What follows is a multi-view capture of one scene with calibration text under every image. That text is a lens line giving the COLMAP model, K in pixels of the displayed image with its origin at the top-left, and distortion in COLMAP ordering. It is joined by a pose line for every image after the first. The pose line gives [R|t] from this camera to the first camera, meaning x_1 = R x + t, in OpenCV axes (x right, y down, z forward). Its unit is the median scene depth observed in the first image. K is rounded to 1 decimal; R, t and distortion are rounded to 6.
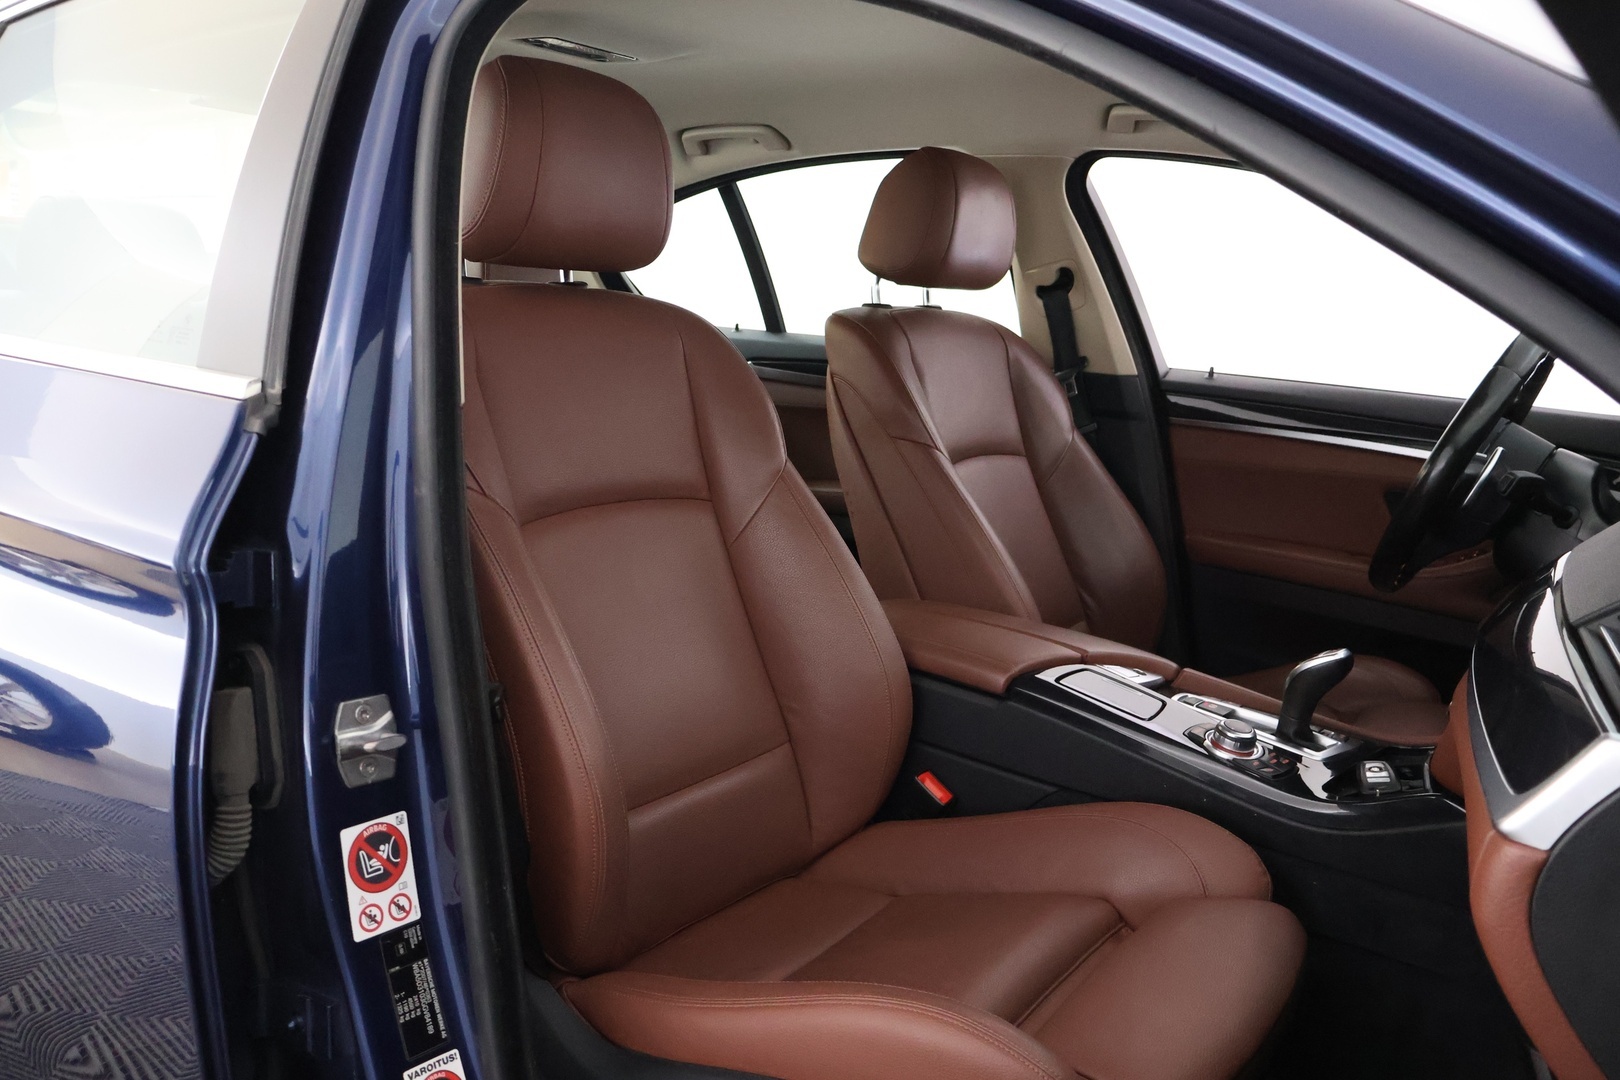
lens RADIAL K [[1341.9, 0, 810.6], [0, 1341.9, 549.5], [0, 0, 1]] dist [0.006450, -0.010647]
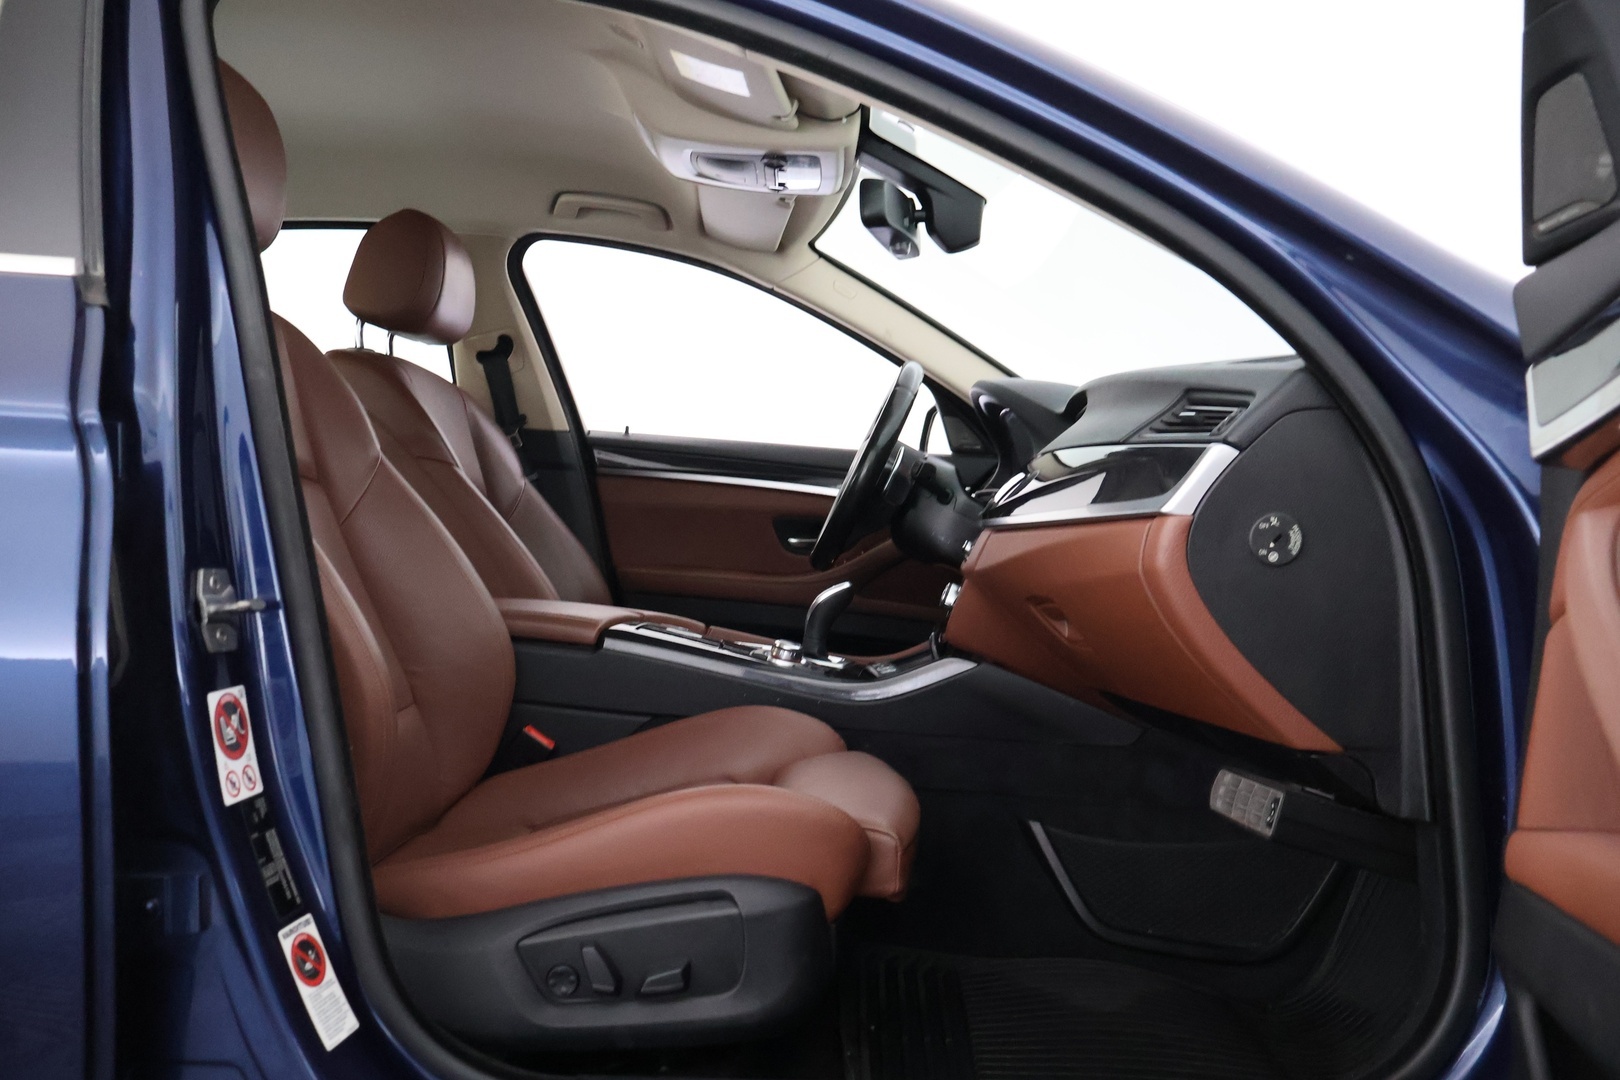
lens RADIAL K [[1341.9, 0, 820.3], [0, 1341.9, 536.7], [0, 0, 1]] dist [0.006450, -0.010647]
pose [[0.823602, -0.022879, 0.566707, -0.369812], [0.103427, 0.988491, -0.110405, 0.172180], [-0.557659, 0.149542, 0.816489, -0.070155]]
